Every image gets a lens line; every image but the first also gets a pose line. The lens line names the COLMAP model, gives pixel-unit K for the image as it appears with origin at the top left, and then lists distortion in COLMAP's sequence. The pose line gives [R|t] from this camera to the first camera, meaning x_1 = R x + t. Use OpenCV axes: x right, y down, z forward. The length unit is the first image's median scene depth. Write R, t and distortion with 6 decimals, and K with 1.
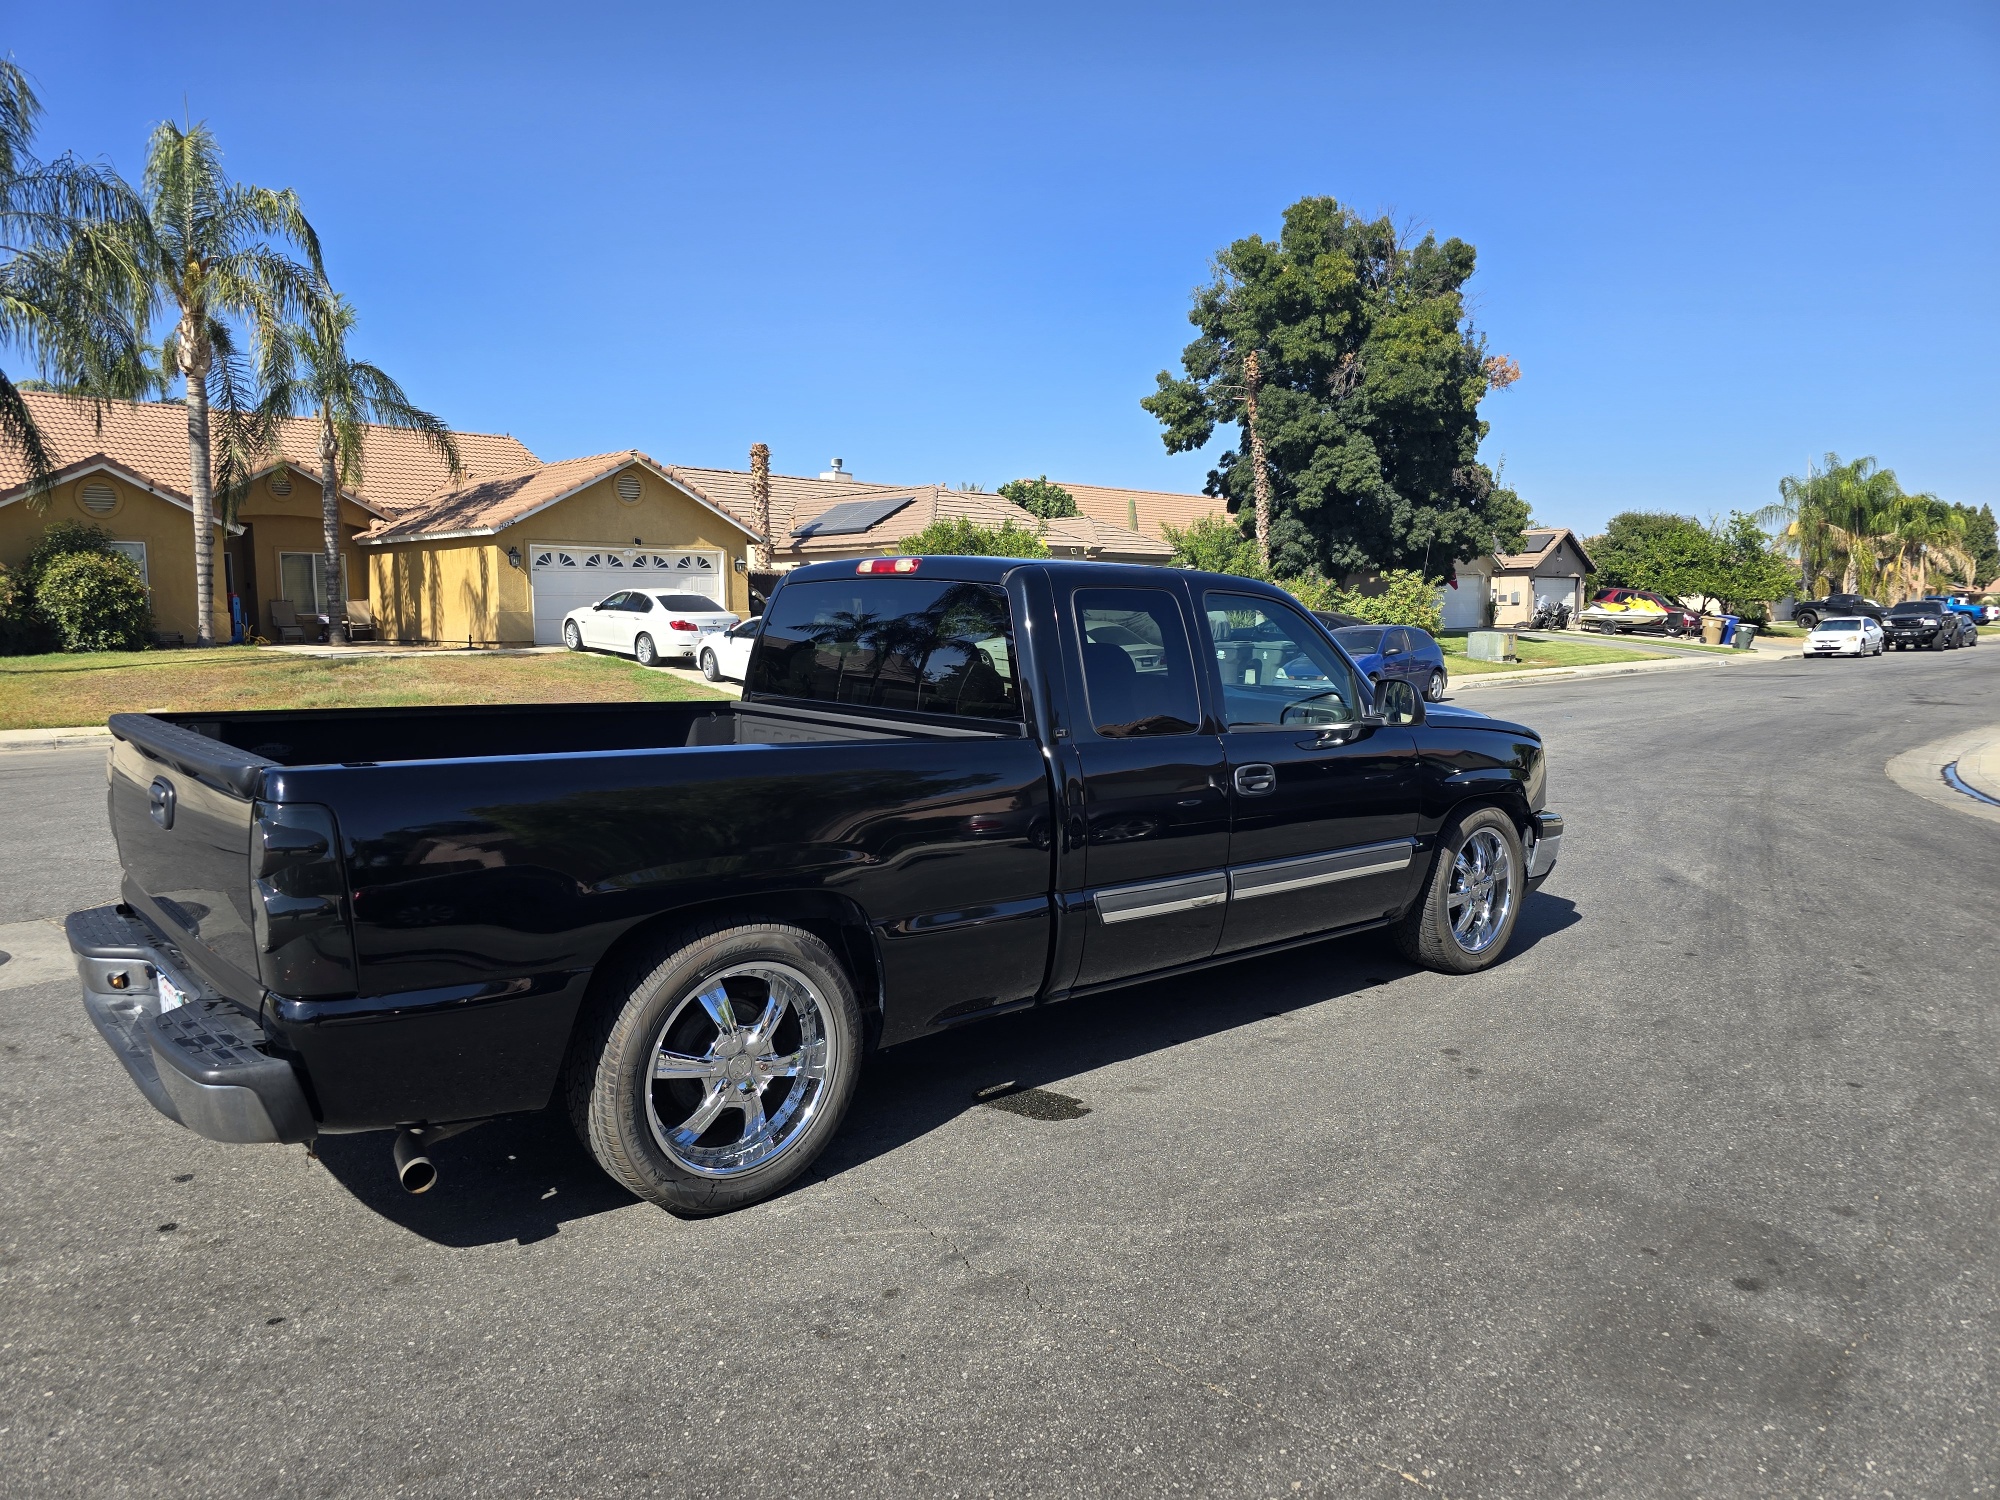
lens RADIAL K [[1421.1, 0, 1003.6], [0, 1421.1, 797.3], [0, 0, 1]] dist [0.074014, -0.092268]
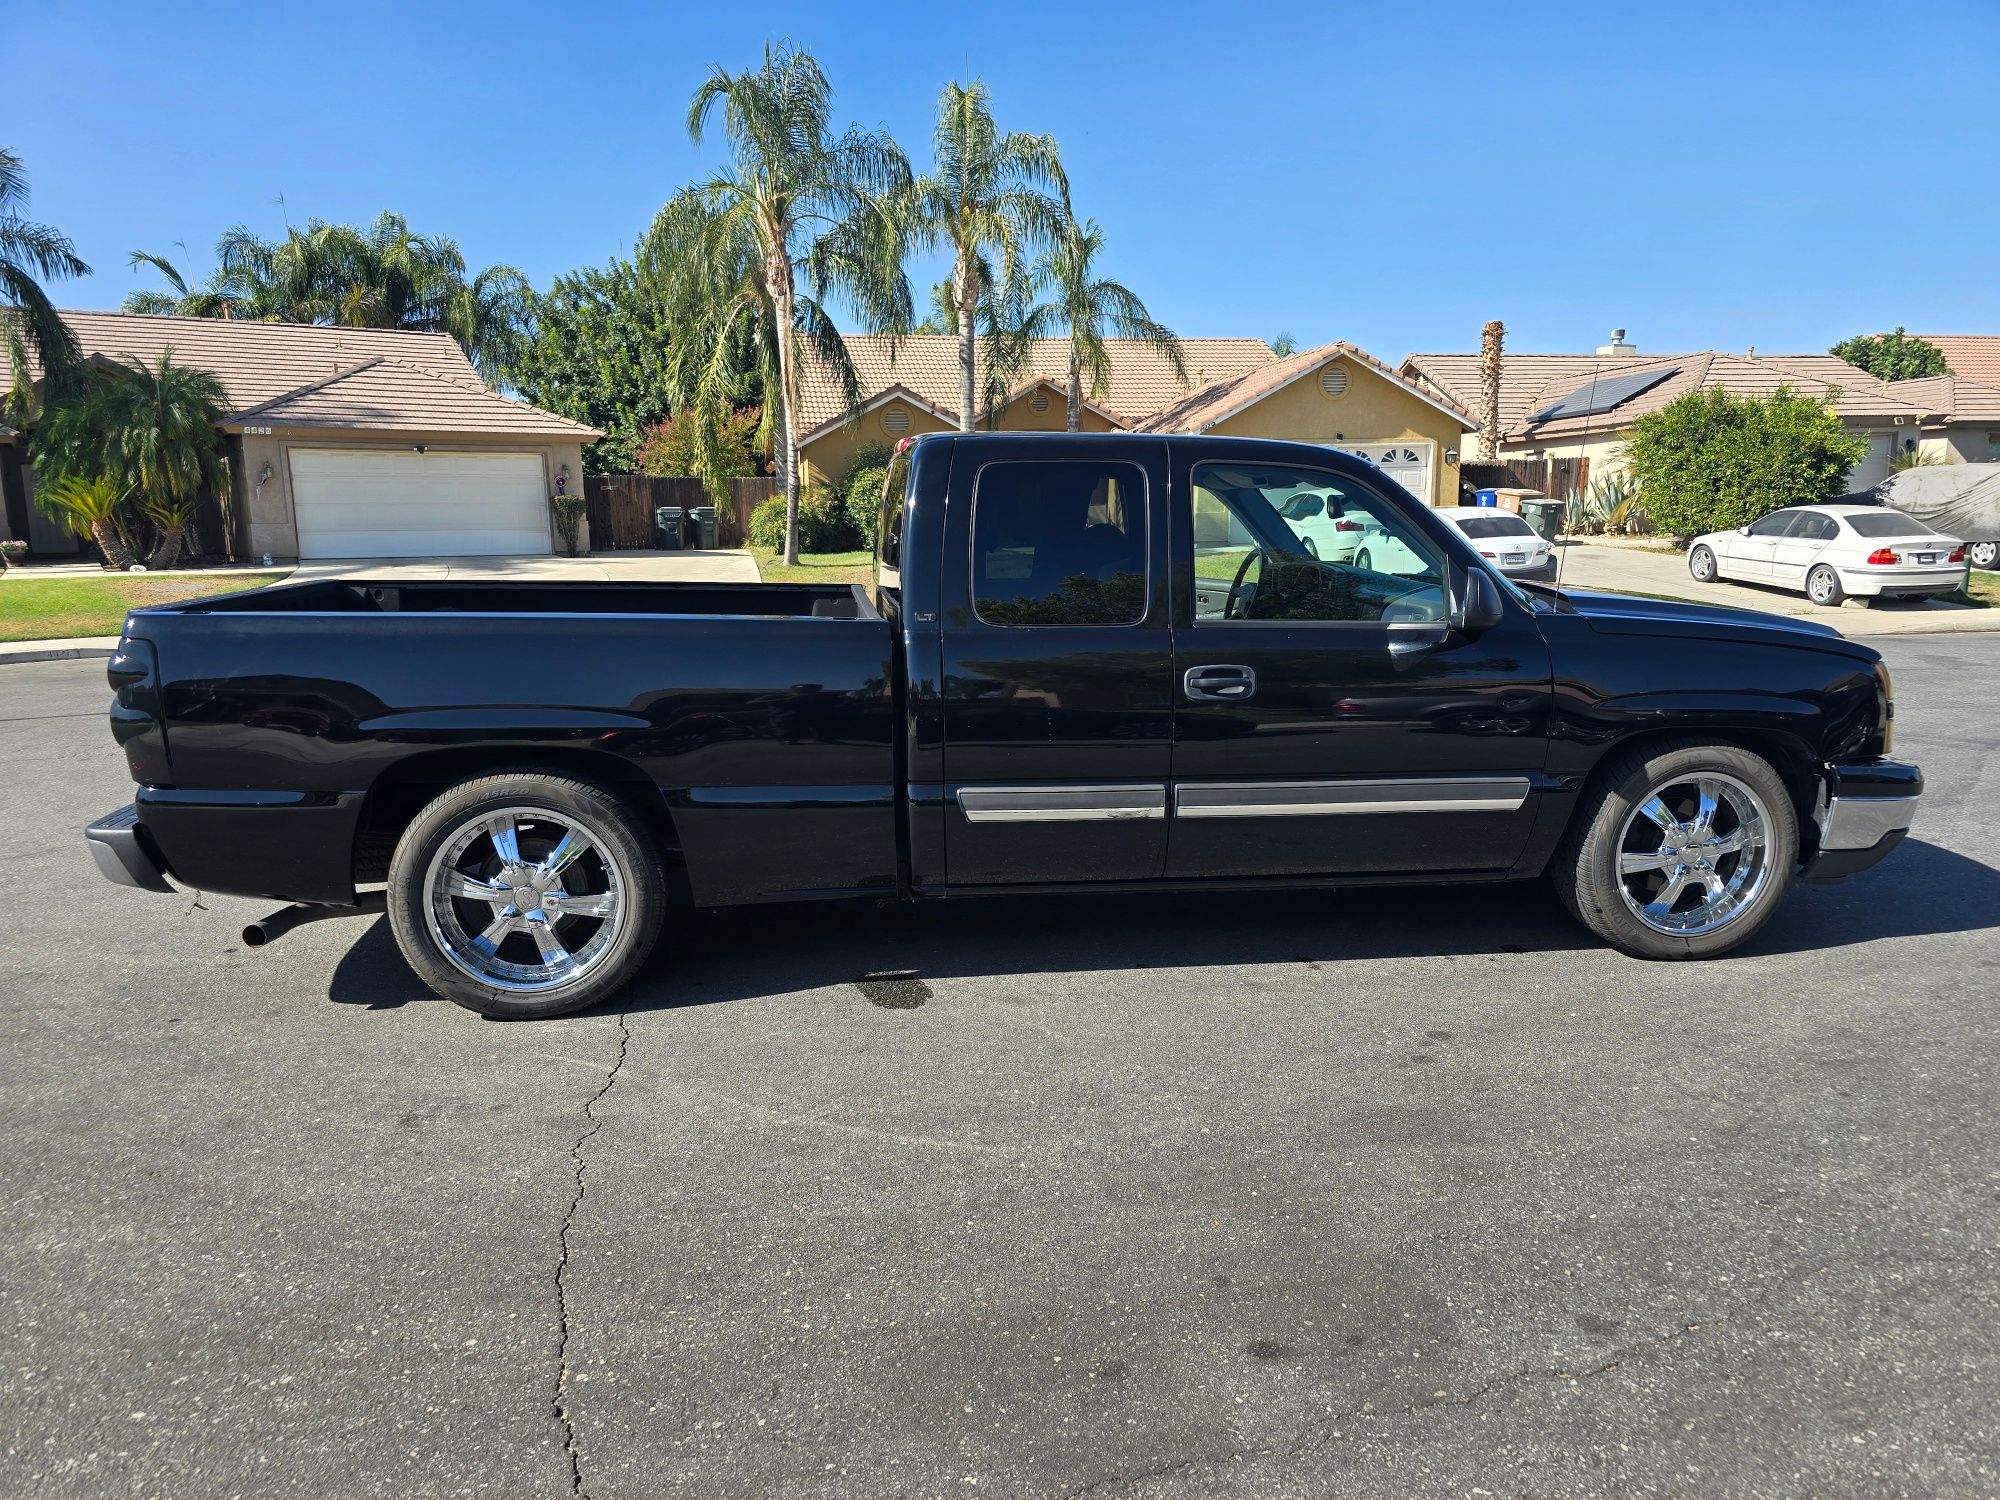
lens RADIAL K [[1421.1, 0, 1003.6], [0, 1421.1, 797.3], [0, 0, 1]] dist [0.074014, -0.092268]
pose [[0.817981, 0.099875, -0.566509, 0.562565], [-0.062003, 0.994383, 0.085783, -0.008812], [0.571894, -0.035044, 0.819579, 0.210554]]
